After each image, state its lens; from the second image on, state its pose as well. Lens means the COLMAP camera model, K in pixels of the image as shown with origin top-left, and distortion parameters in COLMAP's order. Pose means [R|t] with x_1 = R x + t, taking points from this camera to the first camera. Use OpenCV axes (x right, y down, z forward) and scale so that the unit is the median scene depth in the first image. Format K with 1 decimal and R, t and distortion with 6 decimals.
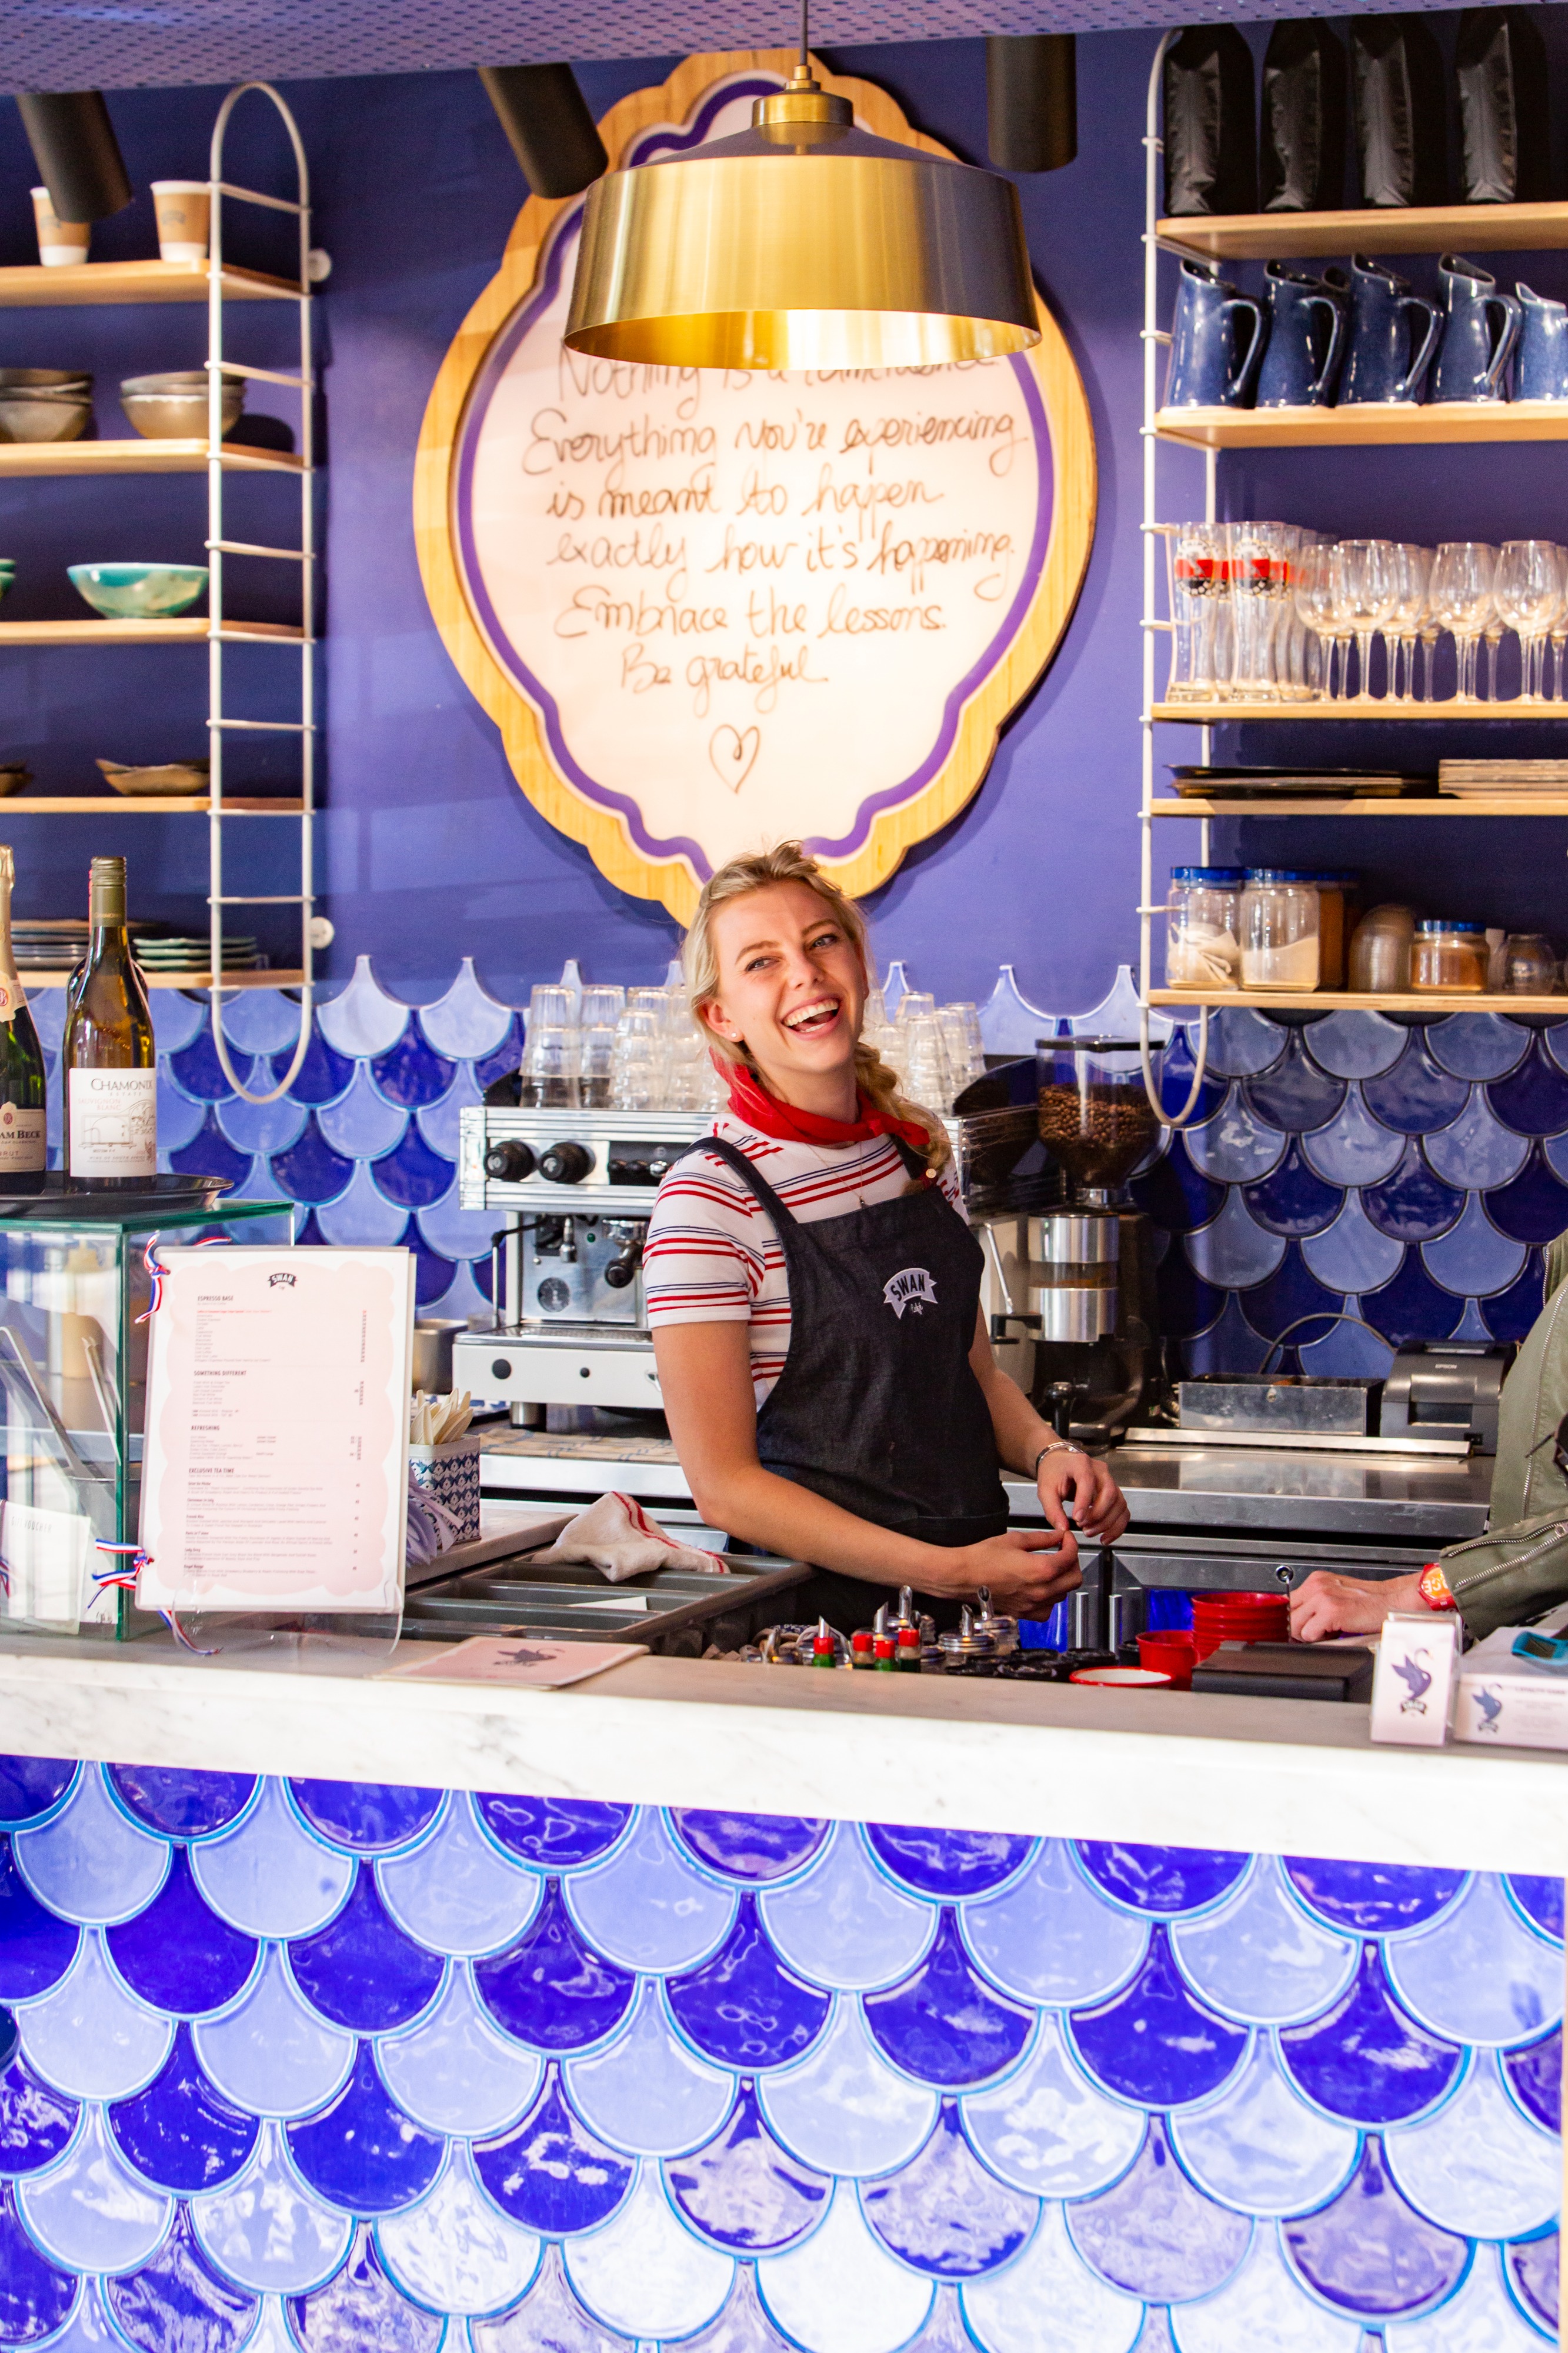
lens RADIAL K [[4764.8, 0, 784.0], [0, 4764.8, 1176.5], [0, 0, 1]] dist [0.016876, 0.109494]
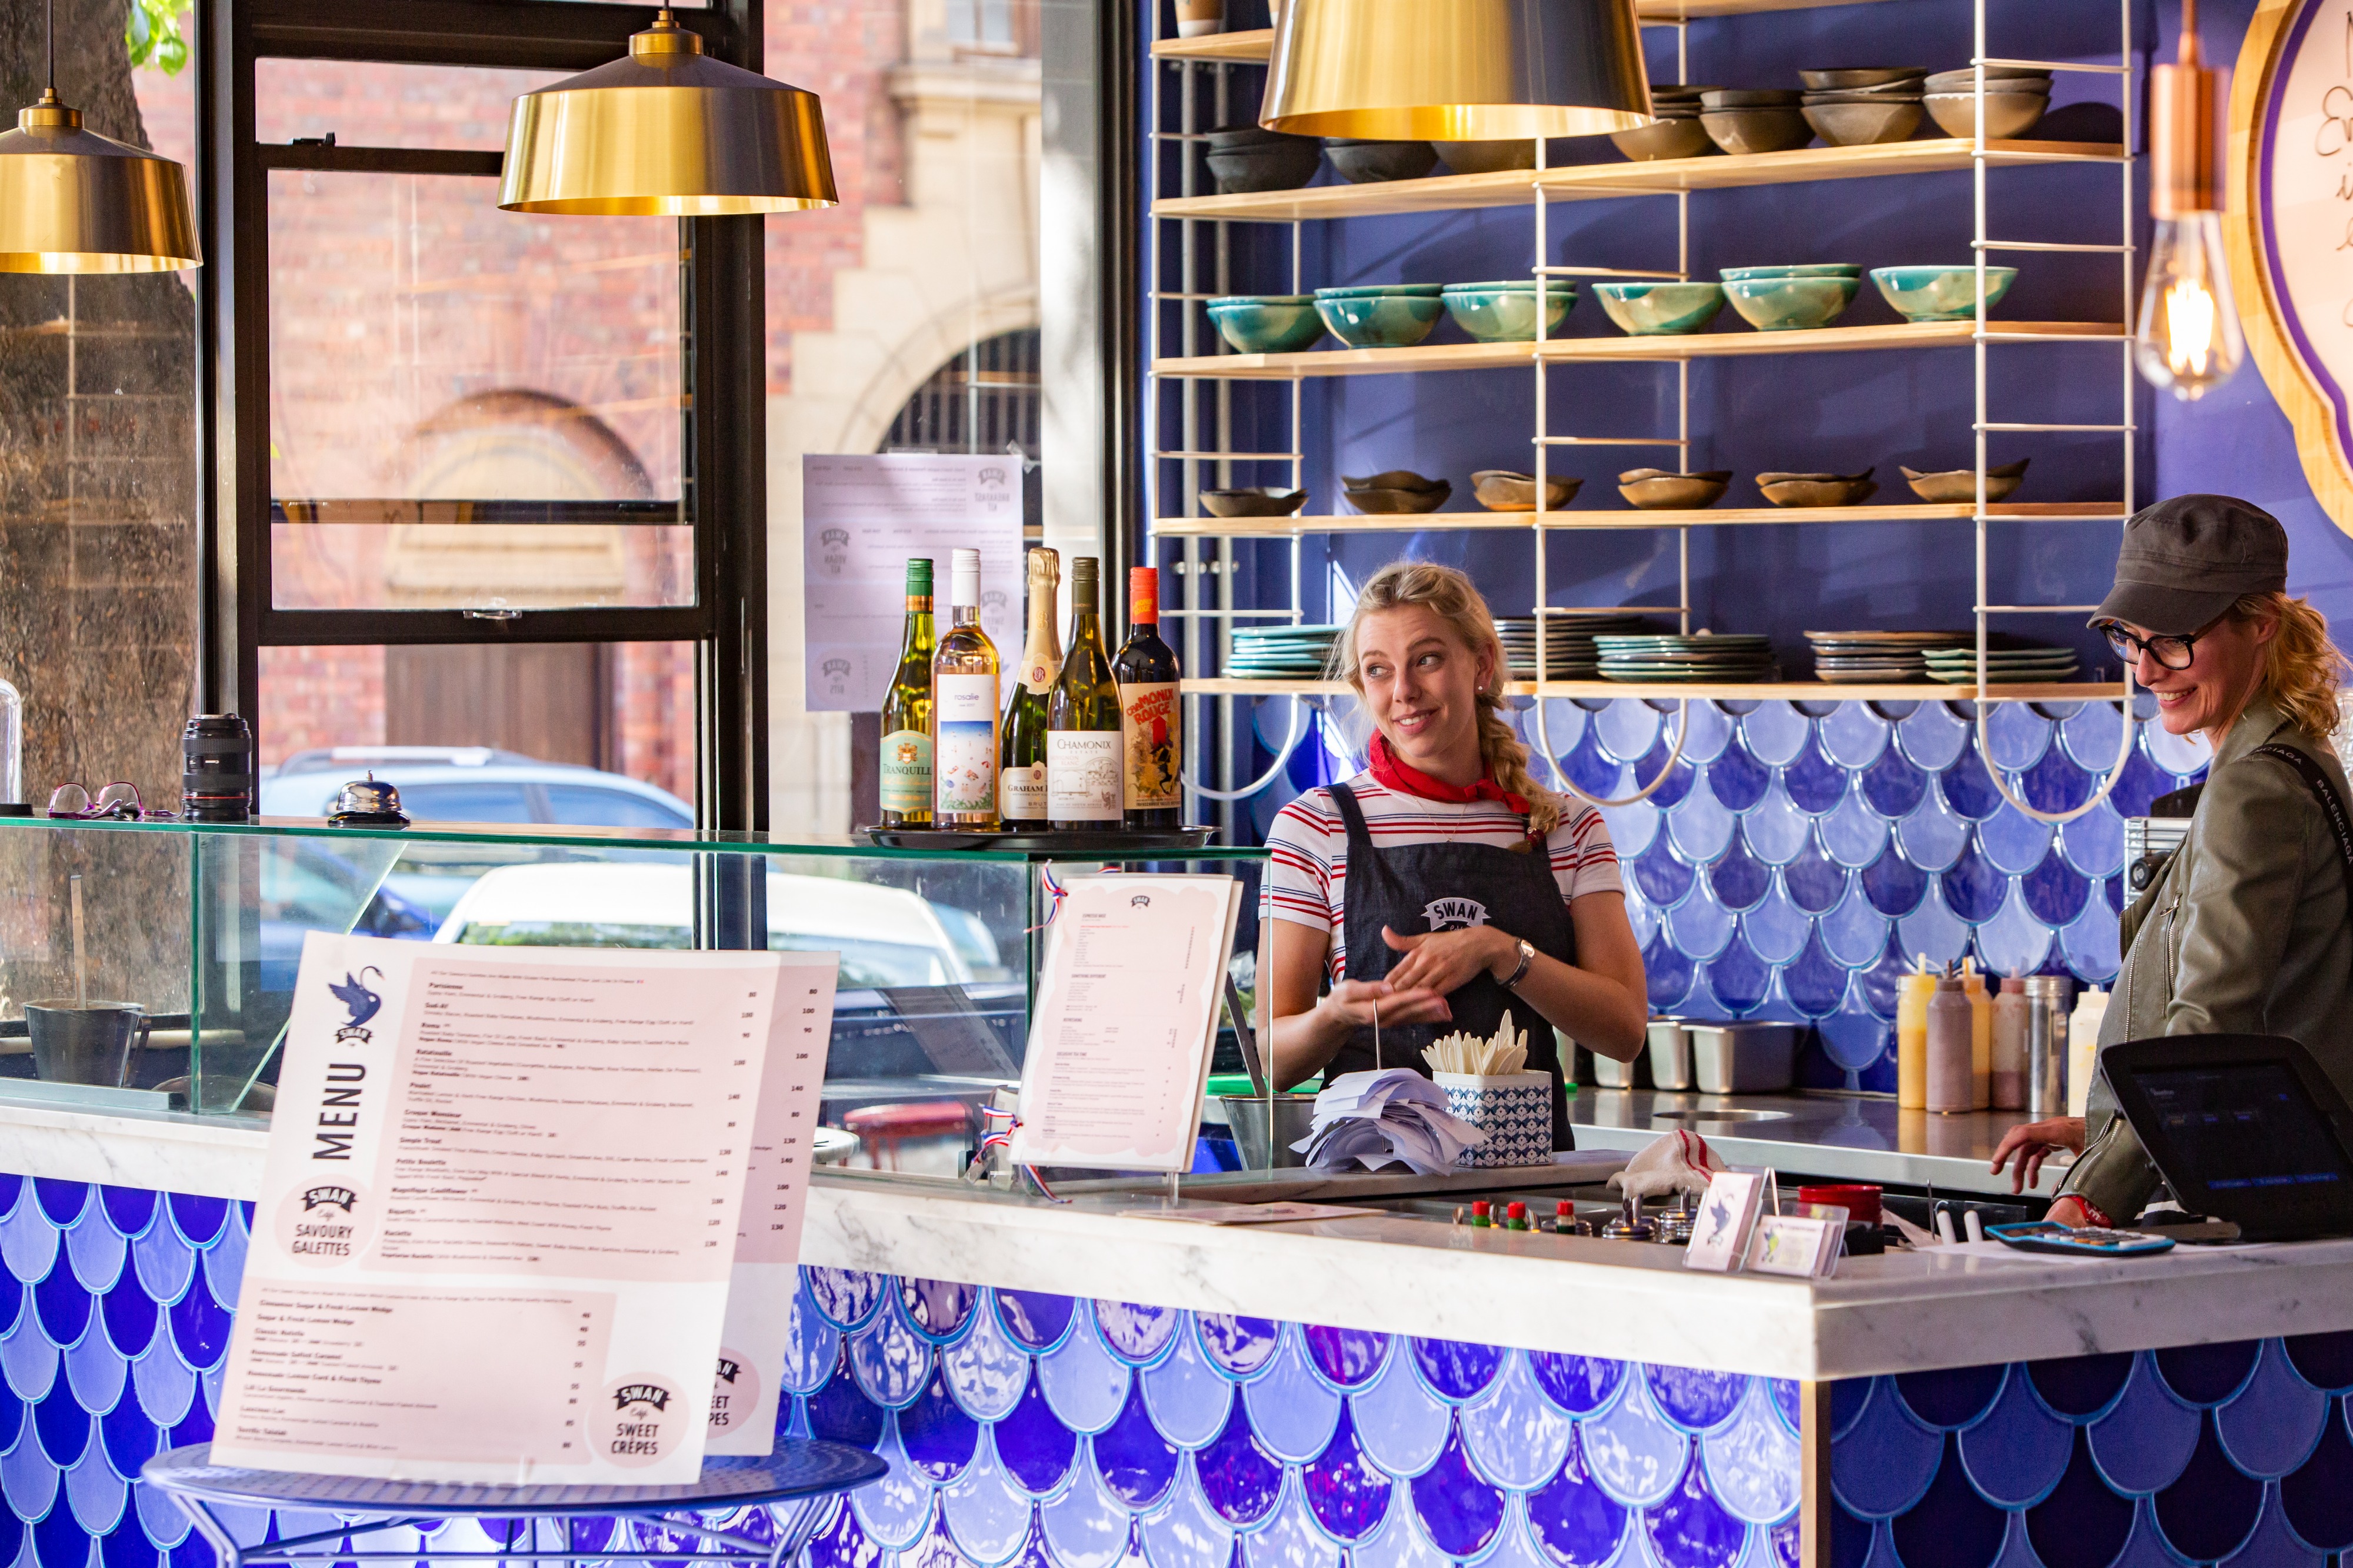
lens RADIAL K [[7226.6, 0, 1176.5], [0, 7226.6, 784.0], [0, 0, 1]] dist [-0.103927, -0.906729]
pose [[0.852097, 0.001722, -0.523381, 0.509425], [-0.023757, 0.999091, -0.035391, 0.033402], [0.522844, 0.042590, 0.851363, -0.332184]]
